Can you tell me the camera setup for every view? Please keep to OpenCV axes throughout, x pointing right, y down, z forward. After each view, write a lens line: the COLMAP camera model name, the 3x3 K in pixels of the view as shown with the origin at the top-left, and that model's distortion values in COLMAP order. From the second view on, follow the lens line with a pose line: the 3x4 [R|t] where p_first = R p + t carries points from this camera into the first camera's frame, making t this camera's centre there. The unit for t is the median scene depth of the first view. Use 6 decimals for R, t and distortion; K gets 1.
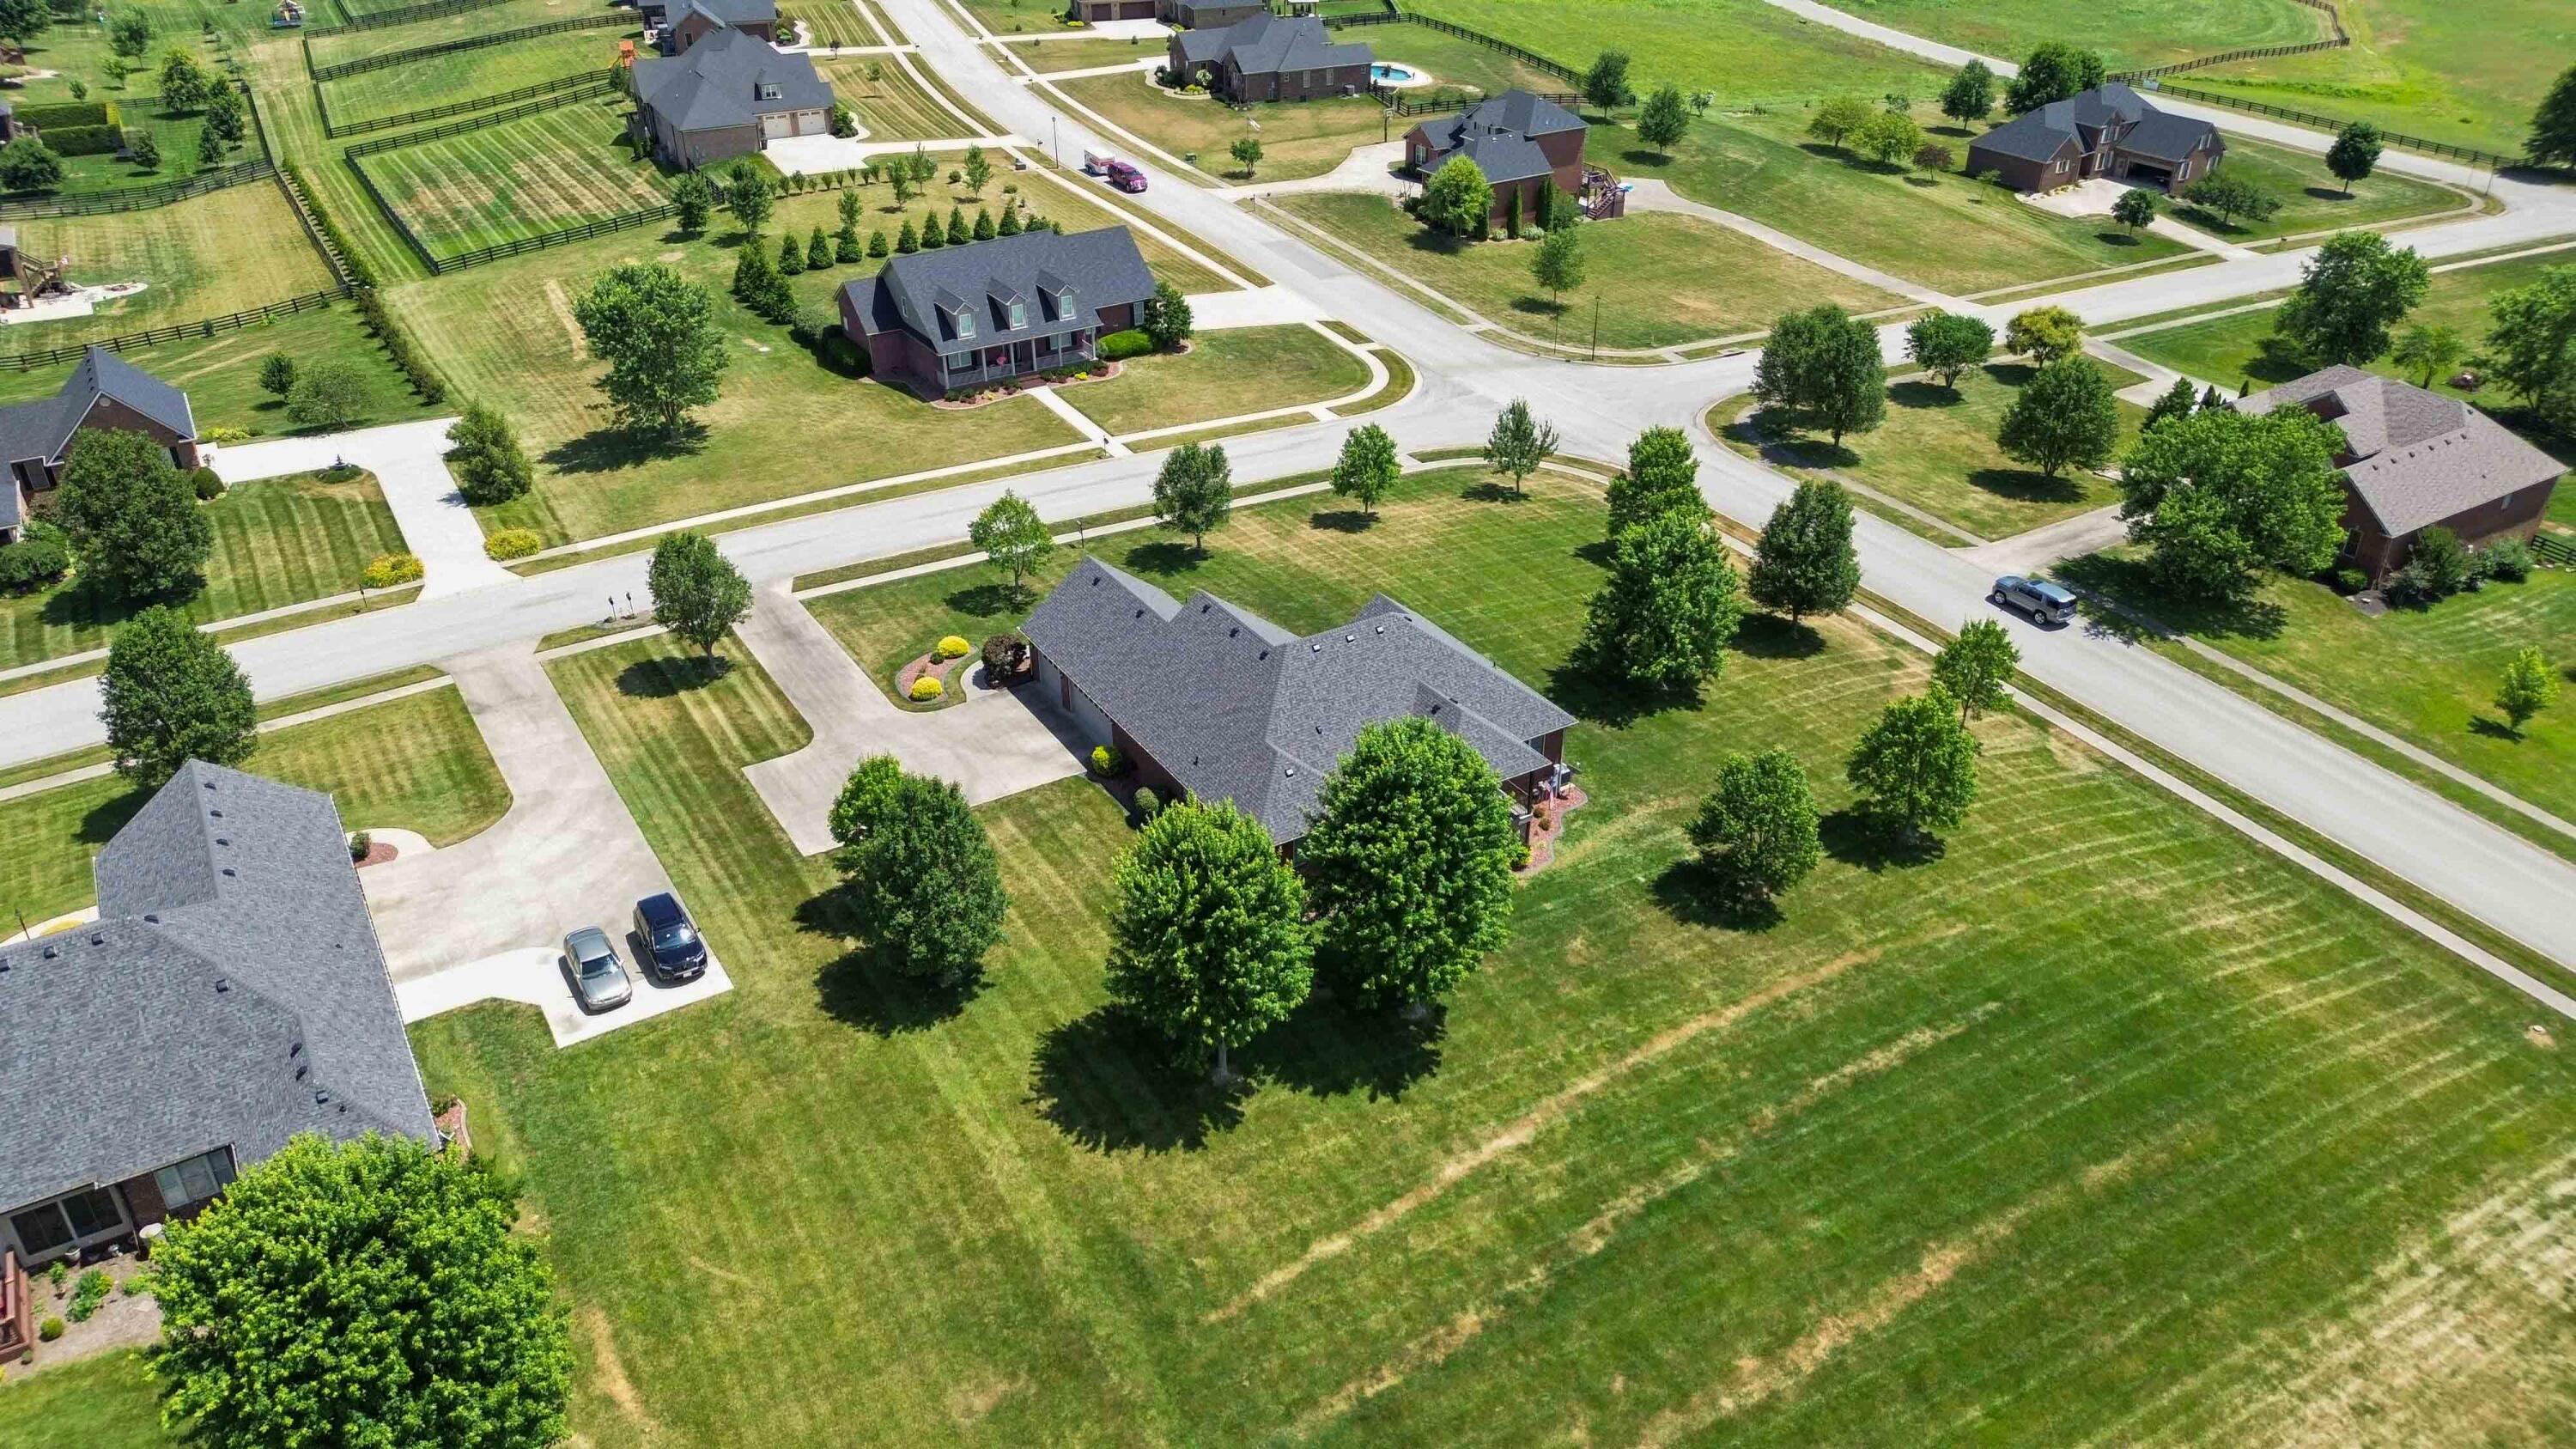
lens RADIAL K [[1823.6, 0, 1283.4], [0, 1823.6, 723.9], [0, 0, 1]] dist [0.052201, -0.052232]
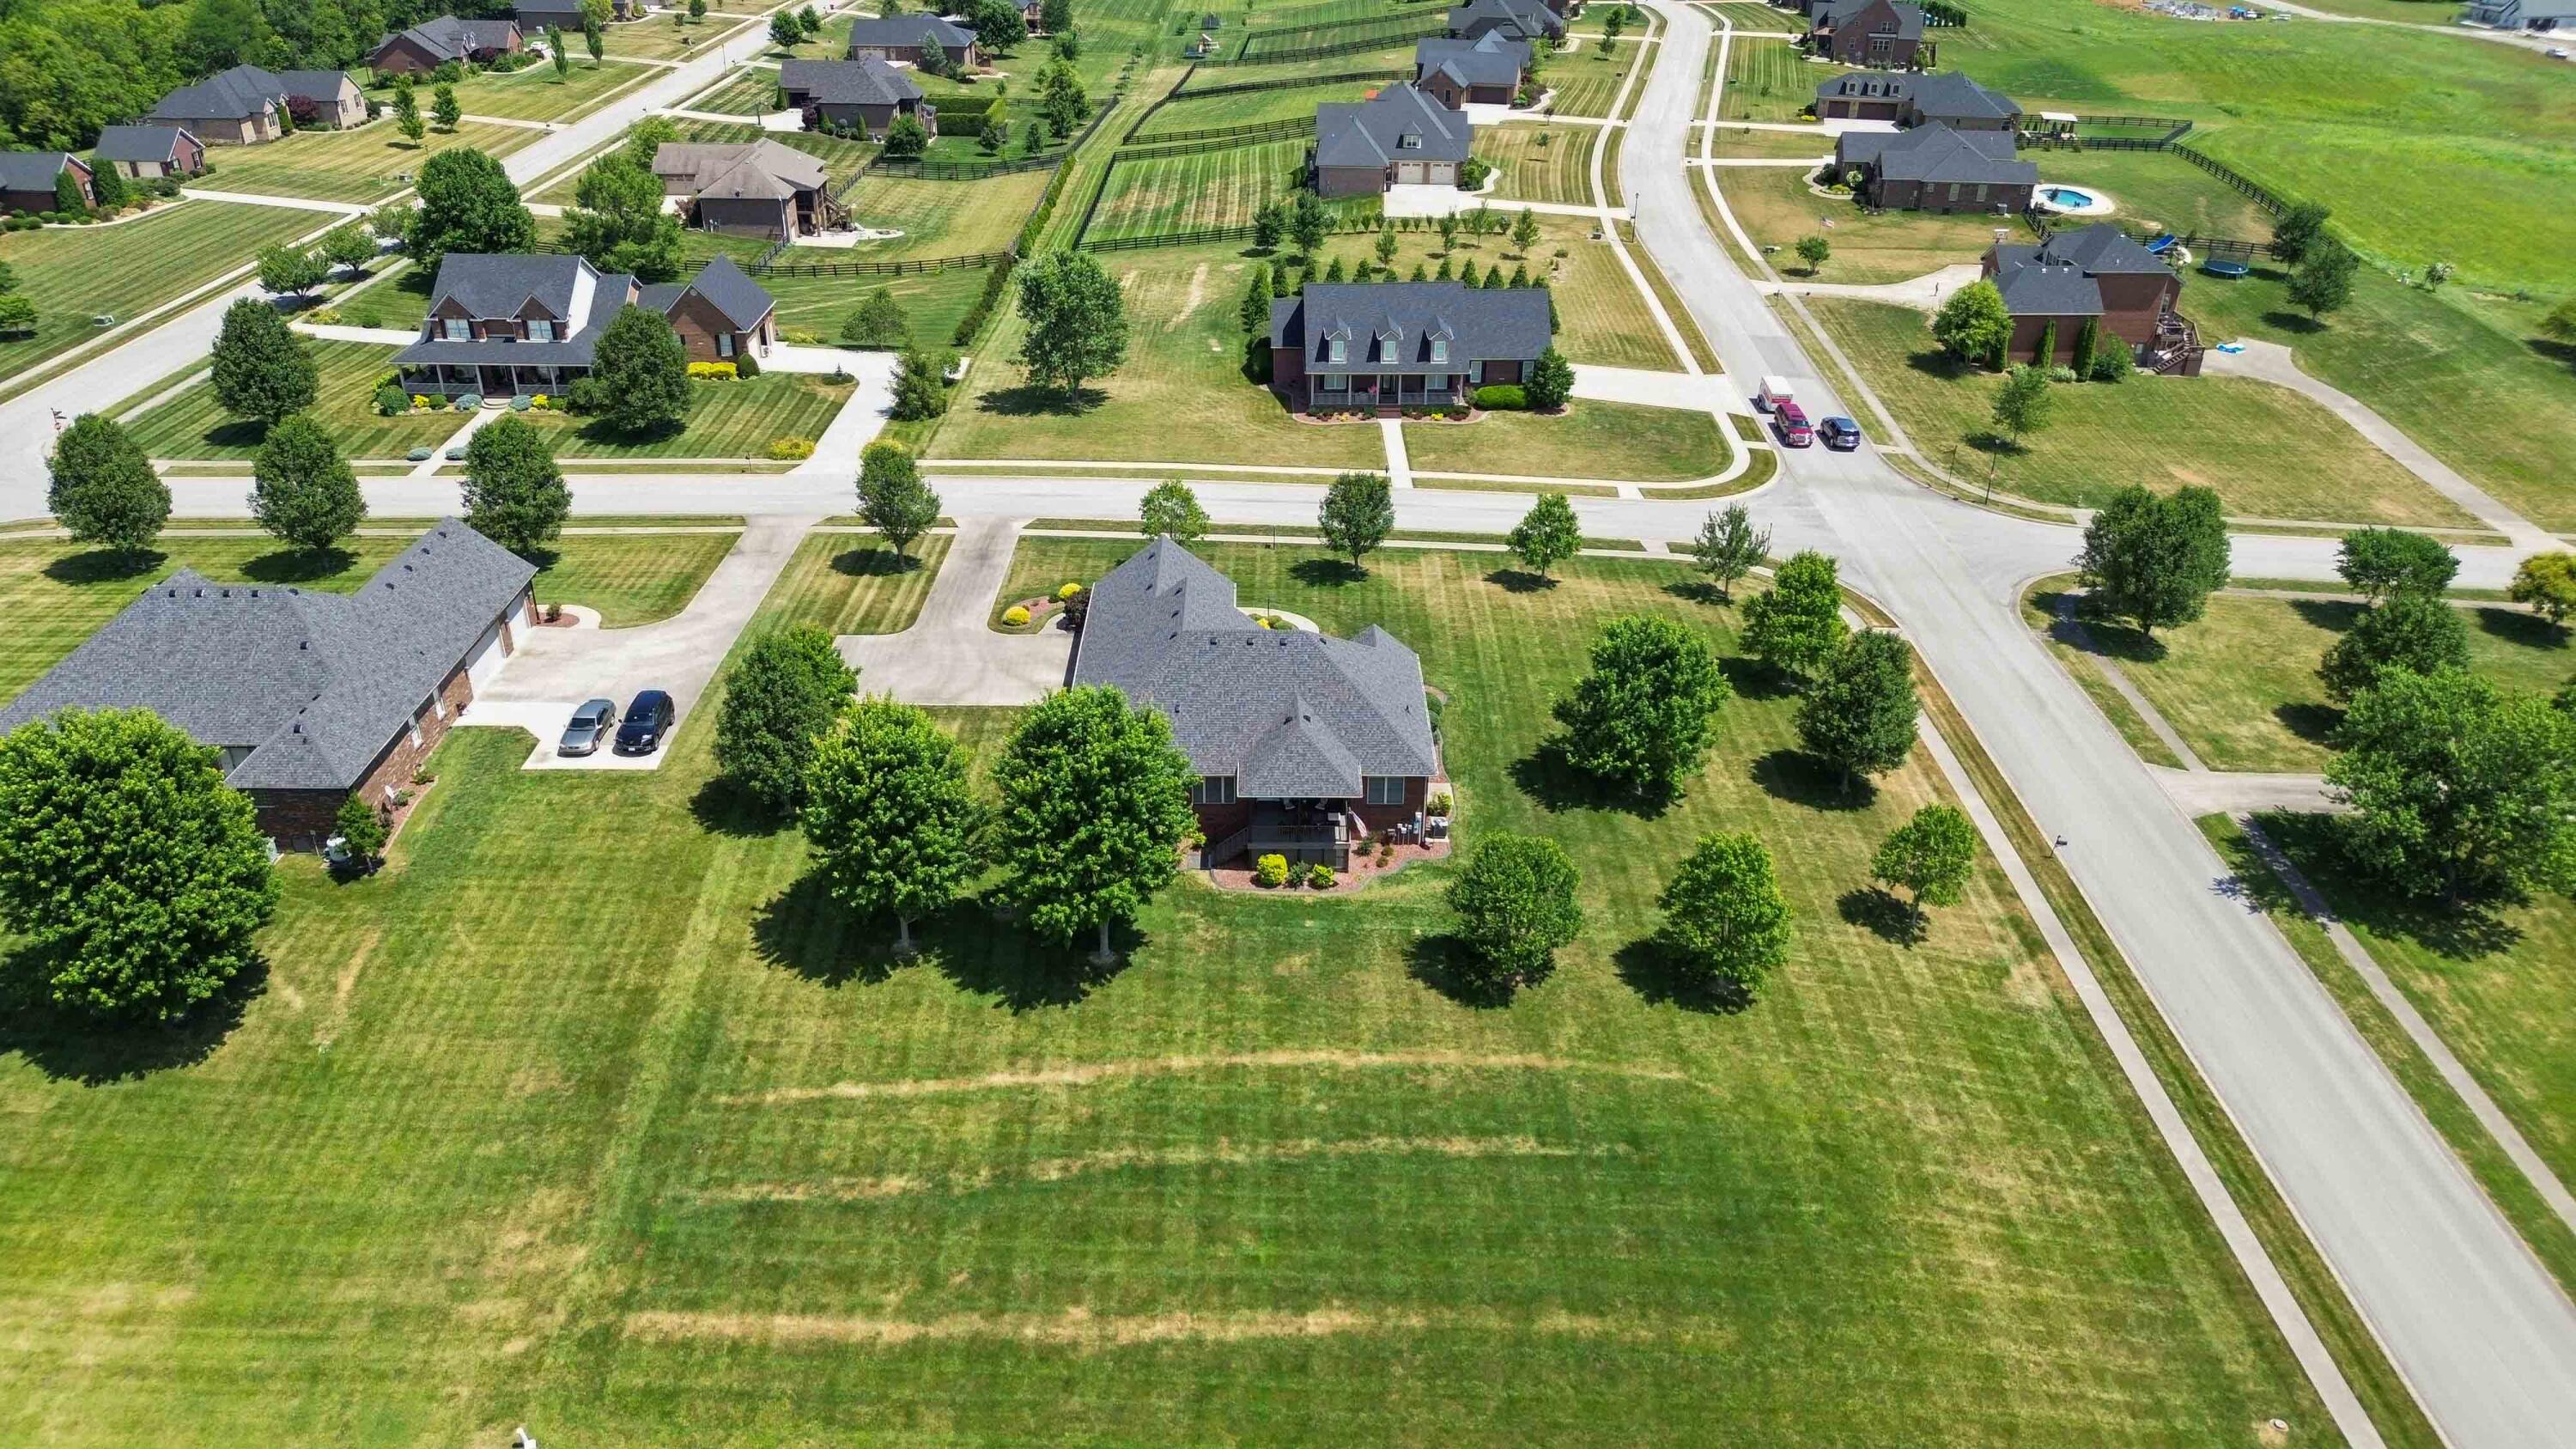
lens RADIAL K [[1823.6, 0, 1285.6], [0, 1823.6, 712.7], [0, 0, 1]] dist [0.052201, -0.052232]
pose [[0.857366, 0.251220, -0.449236, 0.363100], [-0.271975, 0.962117, 0.018967, -0.021123], [0.436982, 0.105919, 0.893212, 0.027443]]
